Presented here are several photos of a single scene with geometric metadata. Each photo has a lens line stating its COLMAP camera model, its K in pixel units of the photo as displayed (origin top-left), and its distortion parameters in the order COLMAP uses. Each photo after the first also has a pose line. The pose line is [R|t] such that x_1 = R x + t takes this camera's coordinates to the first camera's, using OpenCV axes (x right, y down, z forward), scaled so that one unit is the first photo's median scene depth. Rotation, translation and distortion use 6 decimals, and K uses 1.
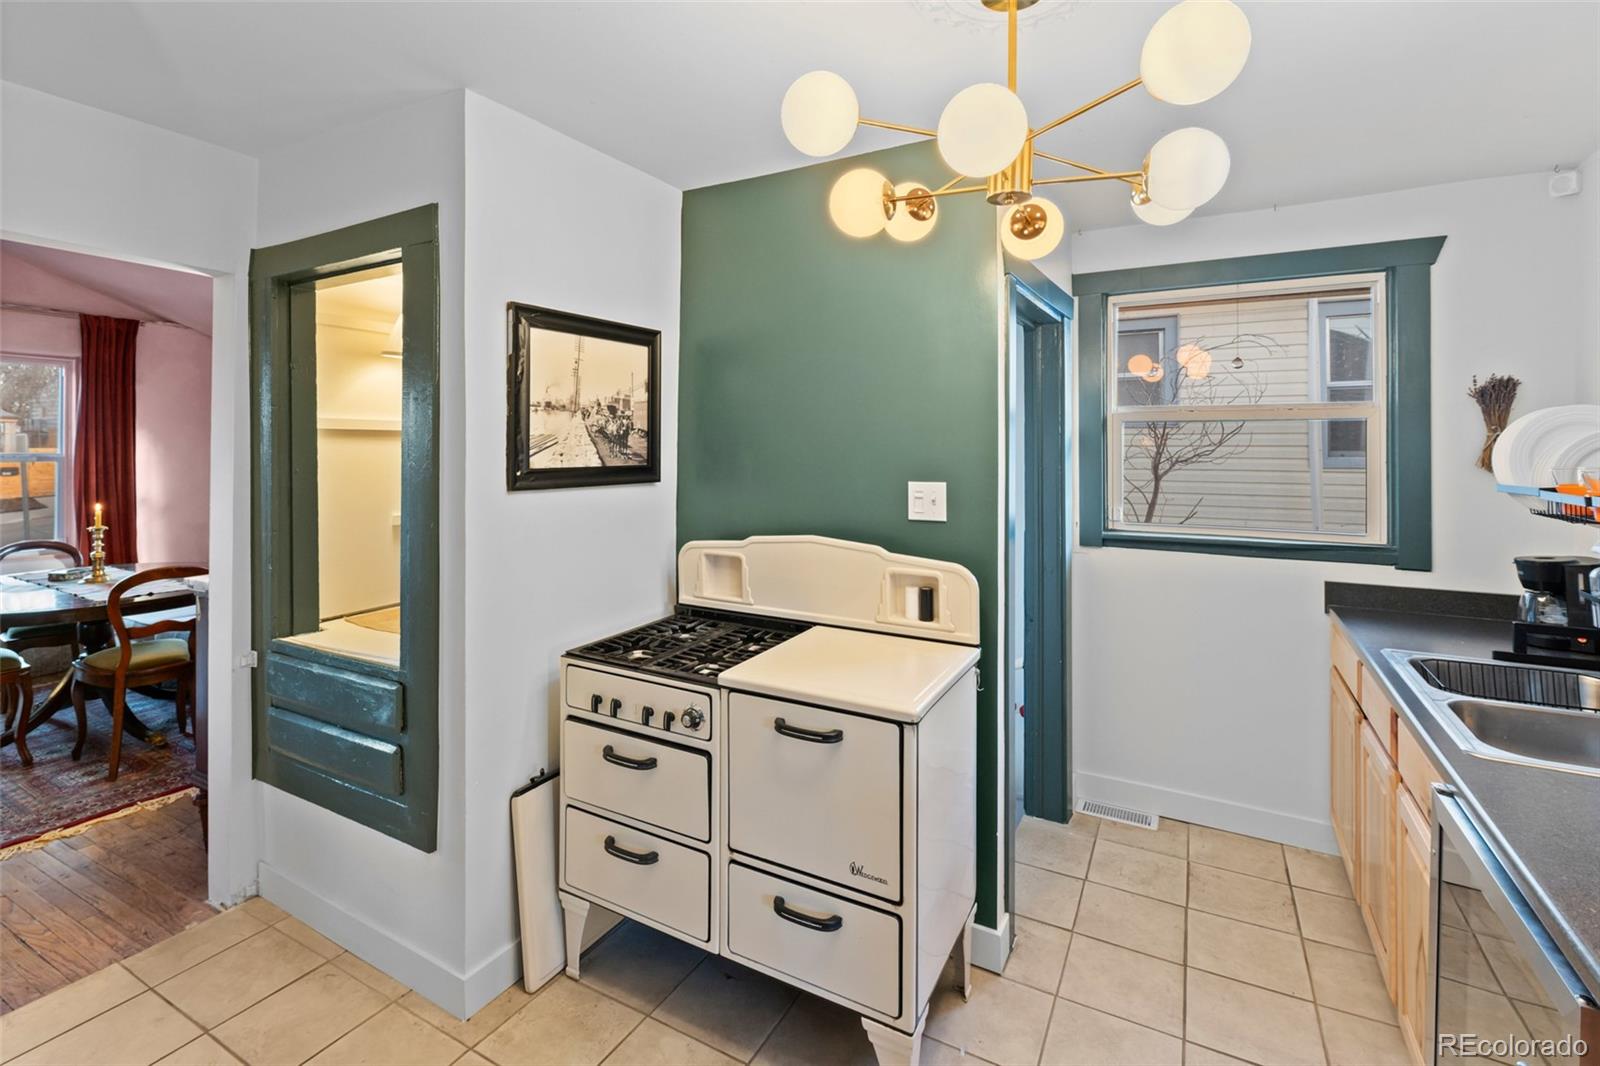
lens RADIAL K [[745.1, 0, 777.1], [0, 745.1, 453.7], [0, 0, 1]] dist [-0.001824, -0.000494]
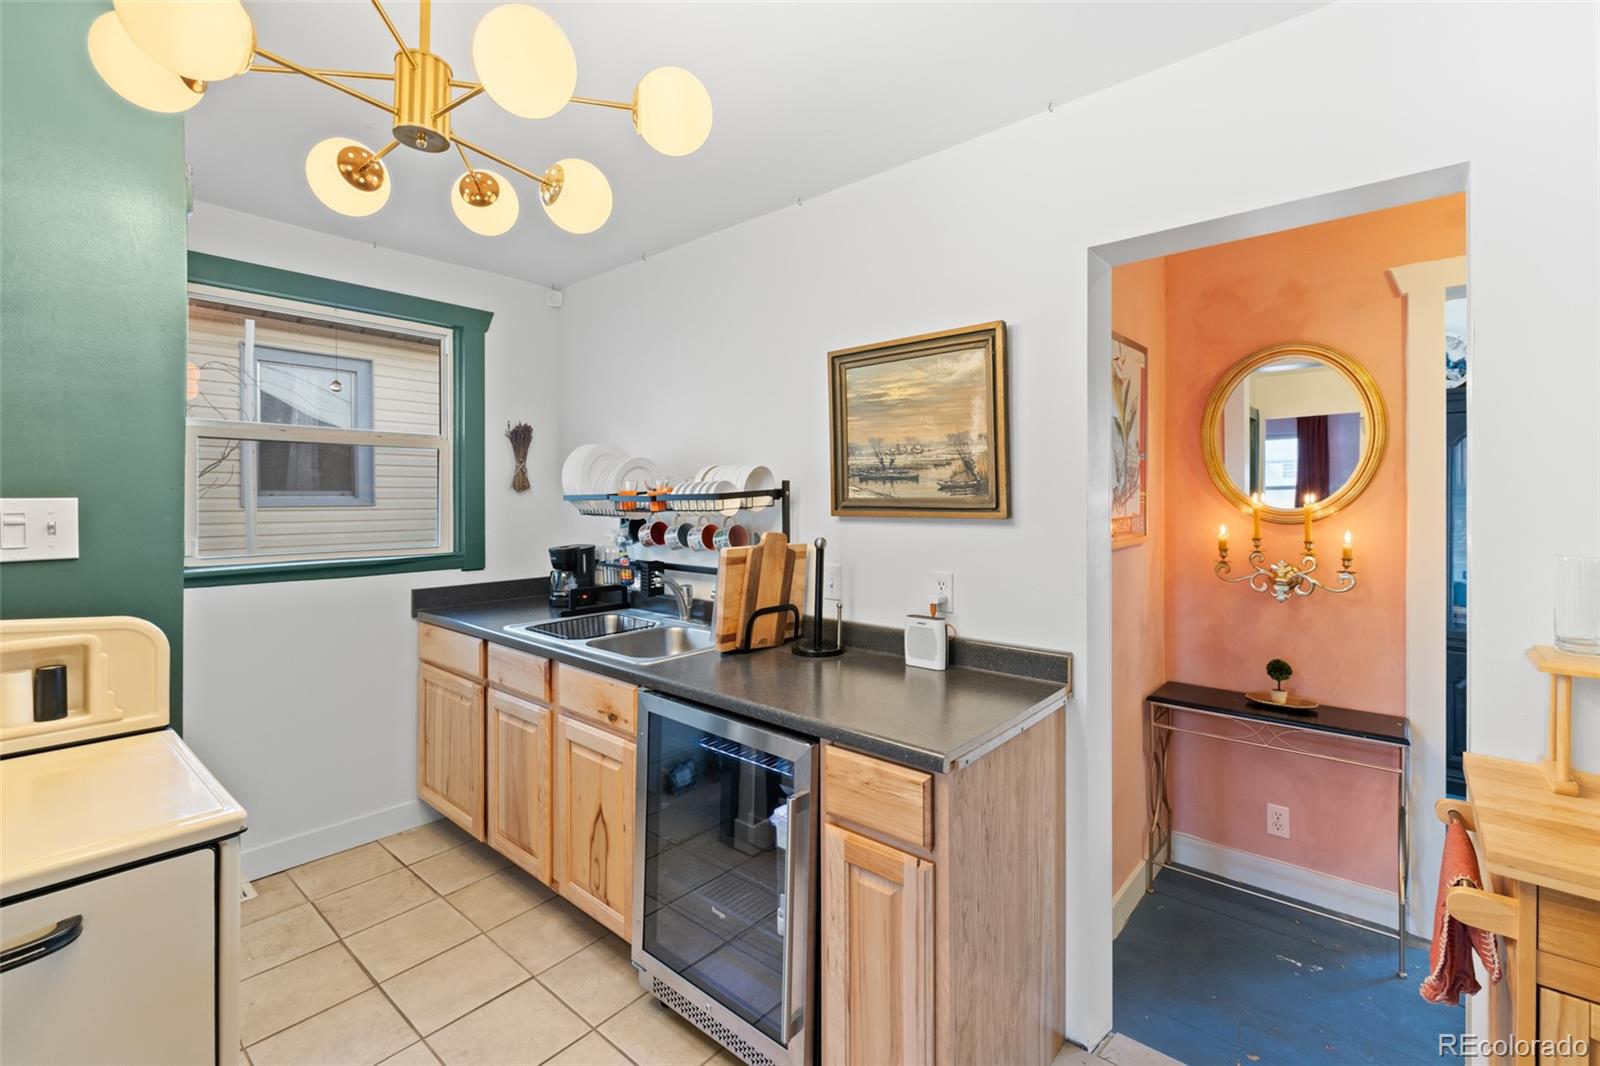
lens RADIAL K [[698.5, 0, 798.5], [0, 698.5, 509.5], [0, 0, 1]] dist [-0.002564, -0.000888]
pose [[0.185301, -0.019219, 0.982494, -0.243341], [0.010603, 0.999790, 0.017558, 0.043703], [-0.982625, 0.007164, 0.185466, 0.266928]]
